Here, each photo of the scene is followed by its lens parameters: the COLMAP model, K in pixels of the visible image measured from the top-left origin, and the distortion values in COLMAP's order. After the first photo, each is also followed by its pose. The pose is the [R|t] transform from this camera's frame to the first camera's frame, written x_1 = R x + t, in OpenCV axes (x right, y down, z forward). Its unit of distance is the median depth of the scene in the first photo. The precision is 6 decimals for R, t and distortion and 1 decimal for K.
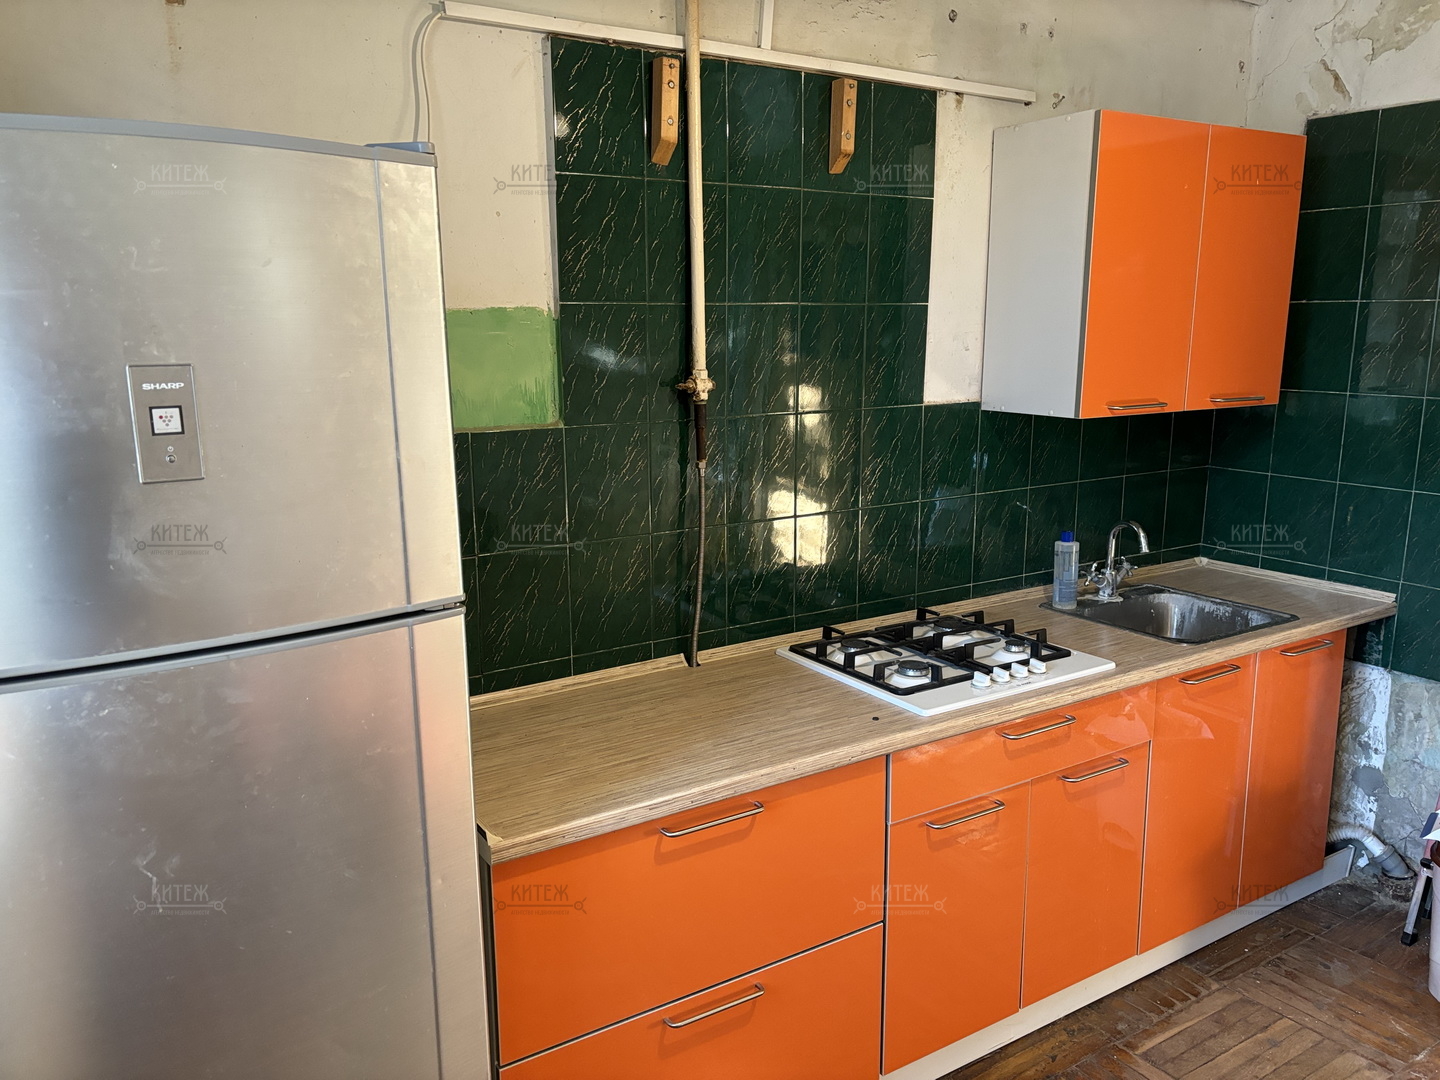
lens RADIAL K [[1092.0, 0, 721.0], [0, 1092.0, 535.1], [0, 0, 1]] dist [0.056771, -0.045386]
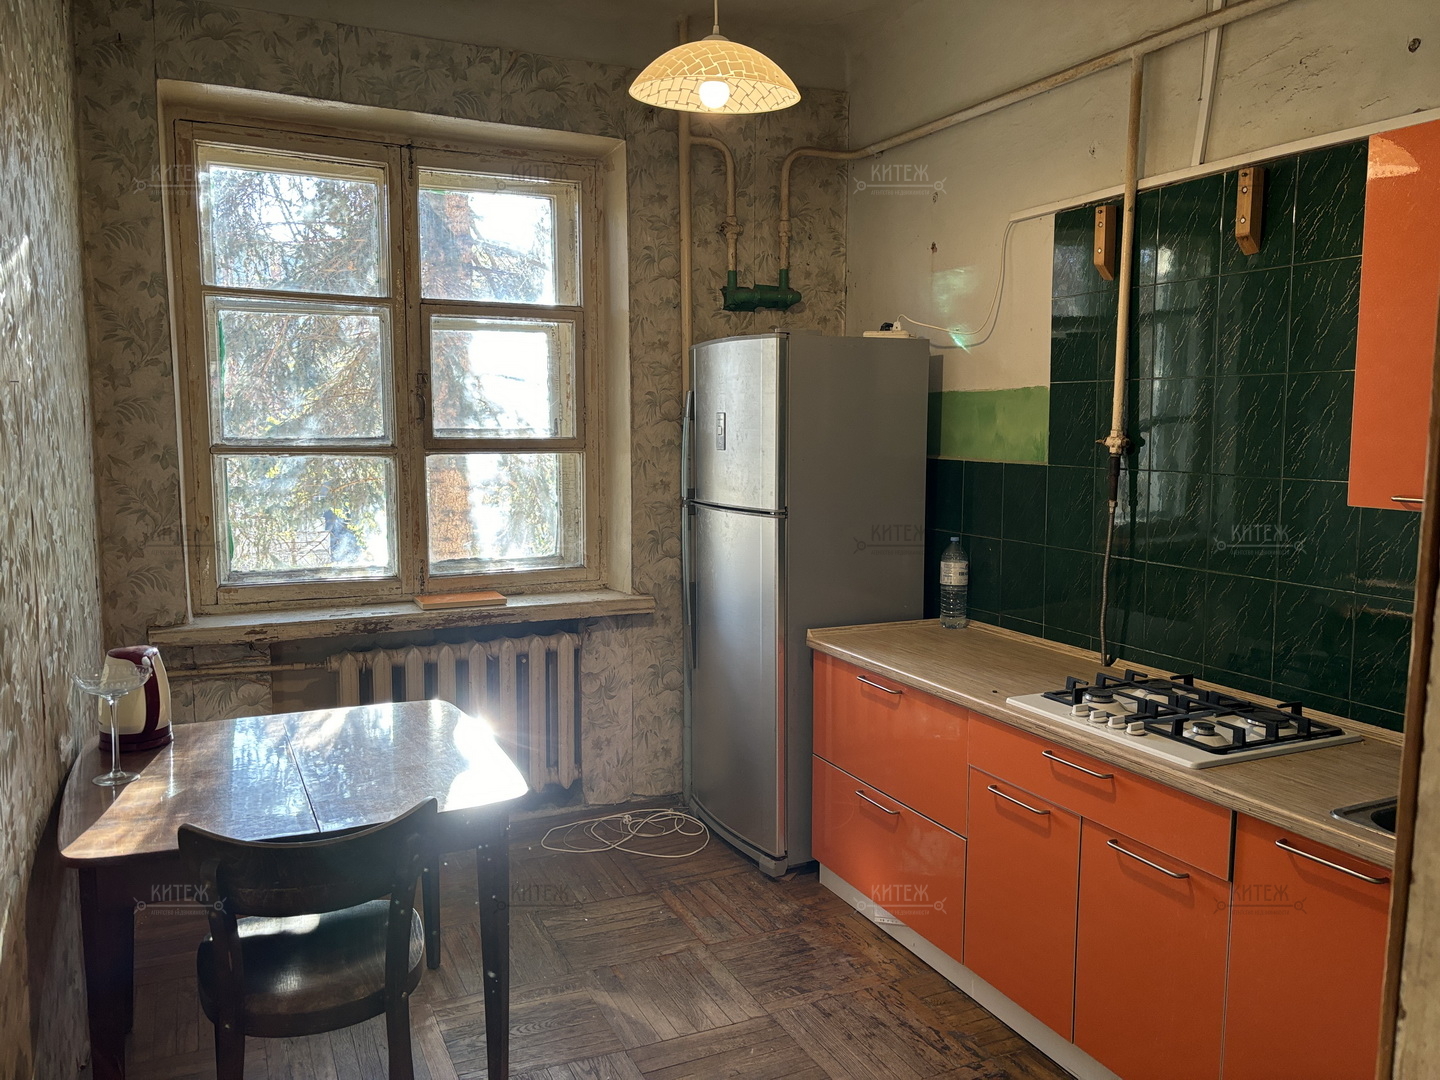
lens RADIAL K [[1092.0, 0, 718.7], [0, 1092.0, 540.8], [0, 0, 1]] dist [0.056771, -0.045386]
pose [[-0.129758, 0.118262, -0.984468, 1.285496], [-0.192574, 0.970951, 0.142020, -0.115153], [0.972666, 0.208011, -0.103214, 0.684204]]
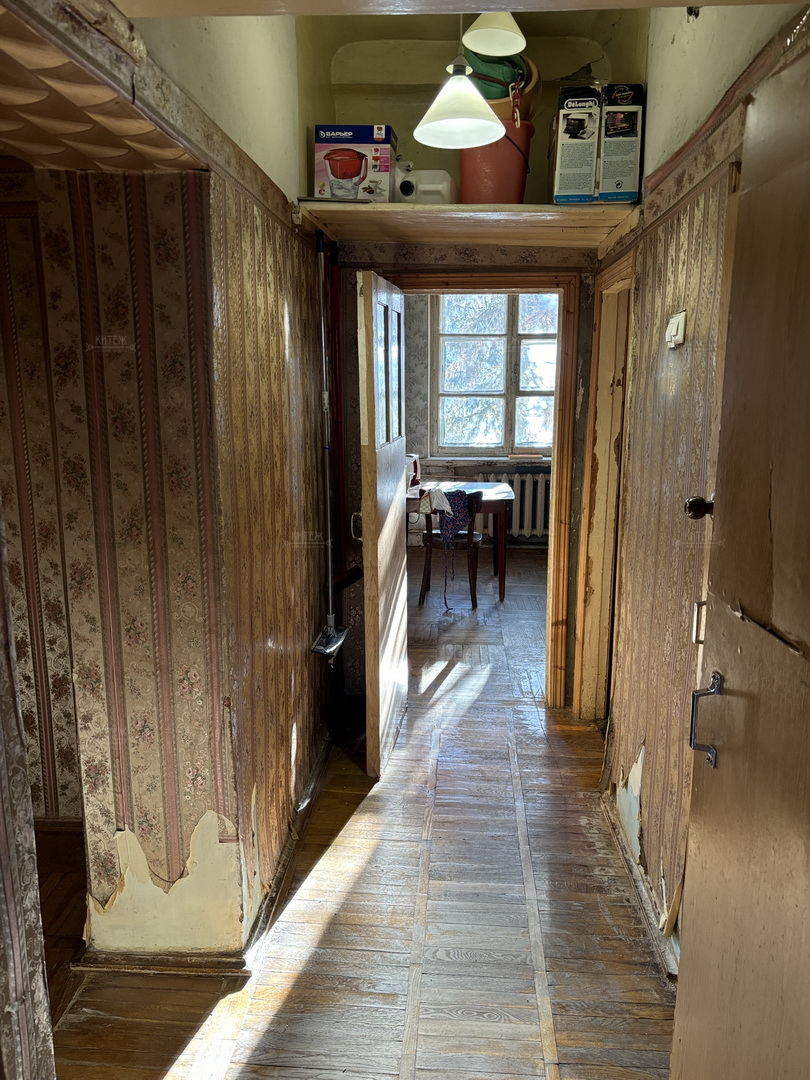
lens RADIAL K [[819.0, 0, 405.3], [0, 819.0, 537.4], [0, 0, 1]] dist [0.056771, -0.045386]
pose [[-0.585423, 0.168072, -0.793115, 2.463471], [-0.150458, 0.938758, 0.309994, -0.318163], [0.796644, 0.300809, -0.524283, 1.490762]]
